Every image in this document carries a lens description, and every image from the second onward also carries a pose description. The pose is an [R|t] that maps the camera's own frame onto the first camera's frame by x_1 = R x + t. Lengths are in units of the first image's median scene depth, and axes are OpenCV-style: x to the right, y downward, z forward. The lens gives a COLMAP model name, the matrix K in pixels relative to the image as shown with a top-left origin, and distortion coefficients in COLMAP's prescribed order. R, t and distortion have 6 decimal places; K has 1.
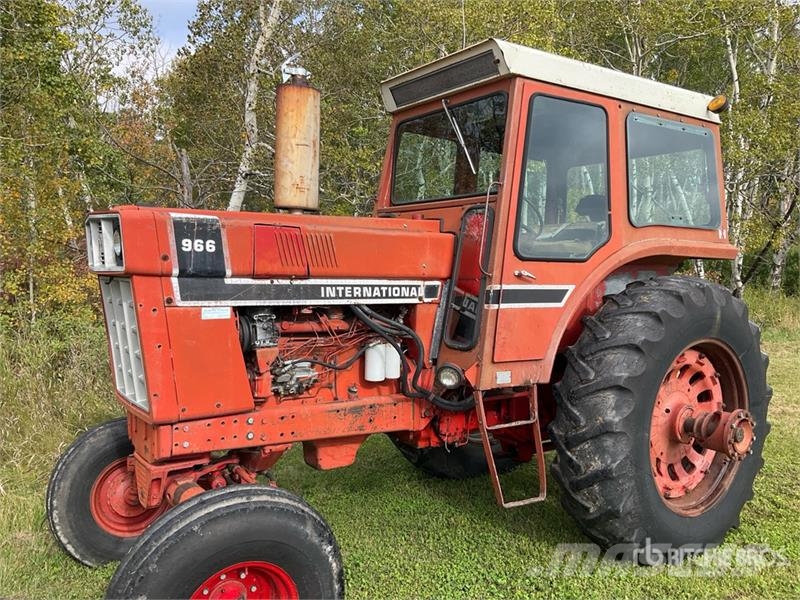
lens RADIAL K [[666.7, 0, 403.5], [0, 666.7, 294.3], [0, 0, 1]] dist [0.096441, -0.199003]
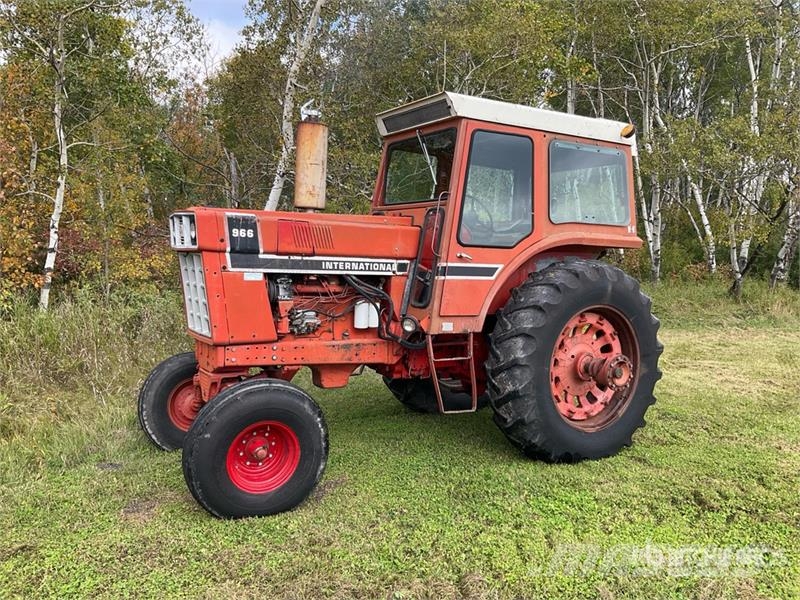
lens RADIAL K [[663.4, 0, 399.8], [0, 663.4, 298.8], [0, 0, 1]] dist [0.089207, -0.182140]
pose [[0.997778, 0.019208, -0.063797, 0.132130], [-0.017810, 0.999590, 0.022414, 0.031747], [0.064201, -0.021228, 0.997711, -0.431814]]
